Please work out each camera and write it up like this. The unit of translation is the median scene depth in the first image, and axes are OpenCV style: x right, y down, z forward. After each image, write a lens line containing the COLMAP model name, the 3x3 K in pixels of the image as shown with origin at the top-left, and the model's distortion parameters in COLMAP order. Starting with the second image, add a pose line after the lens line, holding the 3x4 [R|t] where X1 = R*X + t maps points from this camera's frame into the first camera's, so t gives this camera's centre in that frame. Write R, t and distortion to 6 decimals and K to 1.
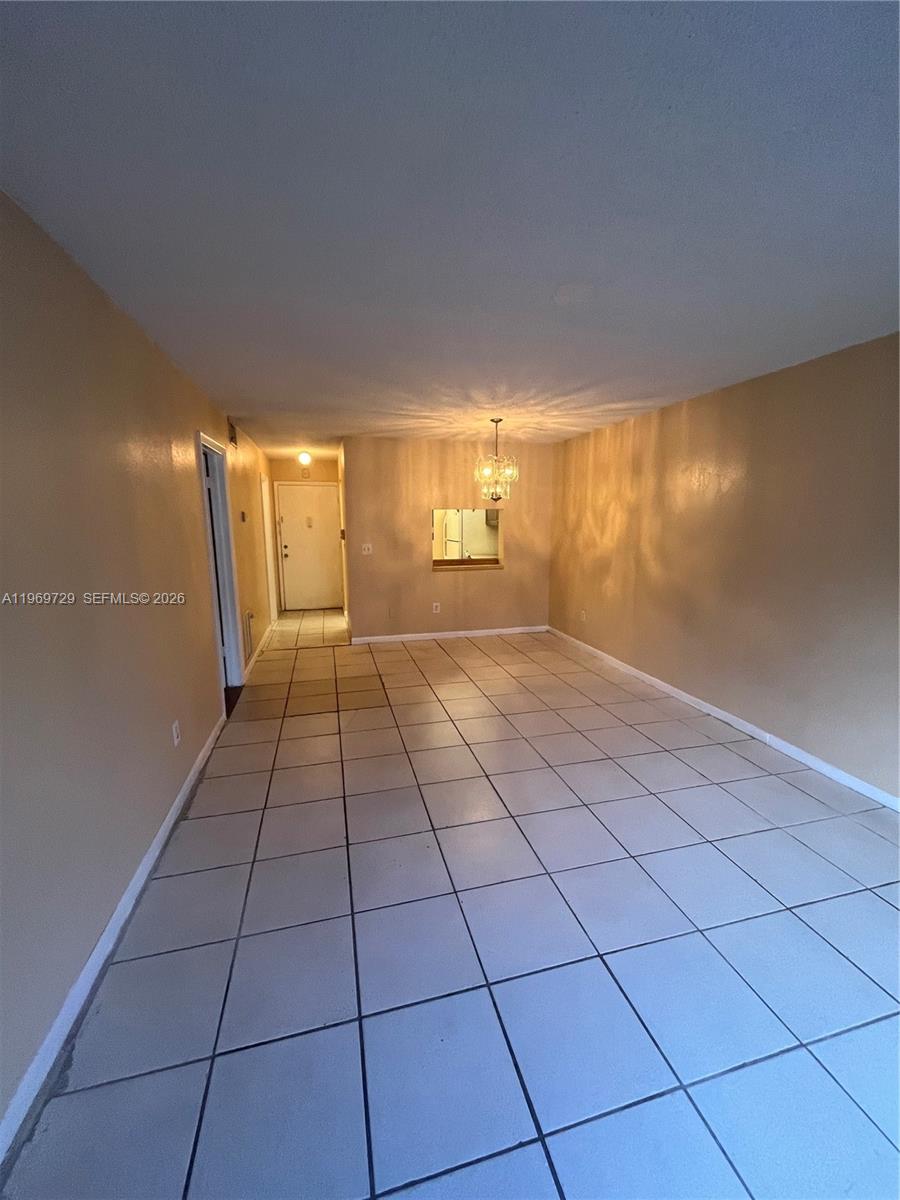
lens RADIAL K [[479.0, 0, 450.0], [0, 479.0, 596.2], [0, 0, 1]] dist [-0.002597, -0.000593]
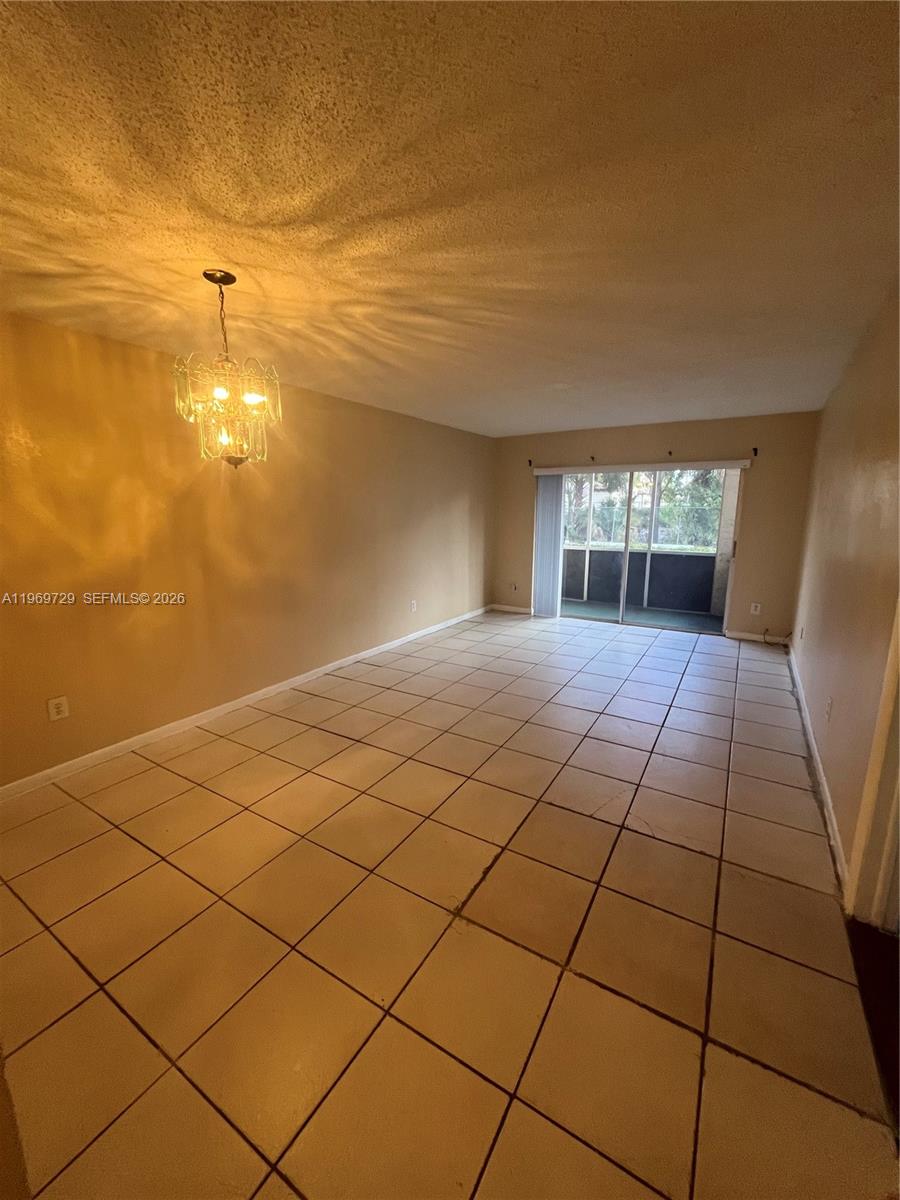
lens RADIAL K [[479.0, 0, 454.6], [0, 479.0, 602.3], [0, 0, 1]] dist [-0.002597, -0.000593]
pose [[-0.697036, -0.134055, 0.704393, -0.400188], [0.121161, 0.946222, 0.299974, -0.193185], [-0.706726, 0.294438, -0.643308, 1.232915]]
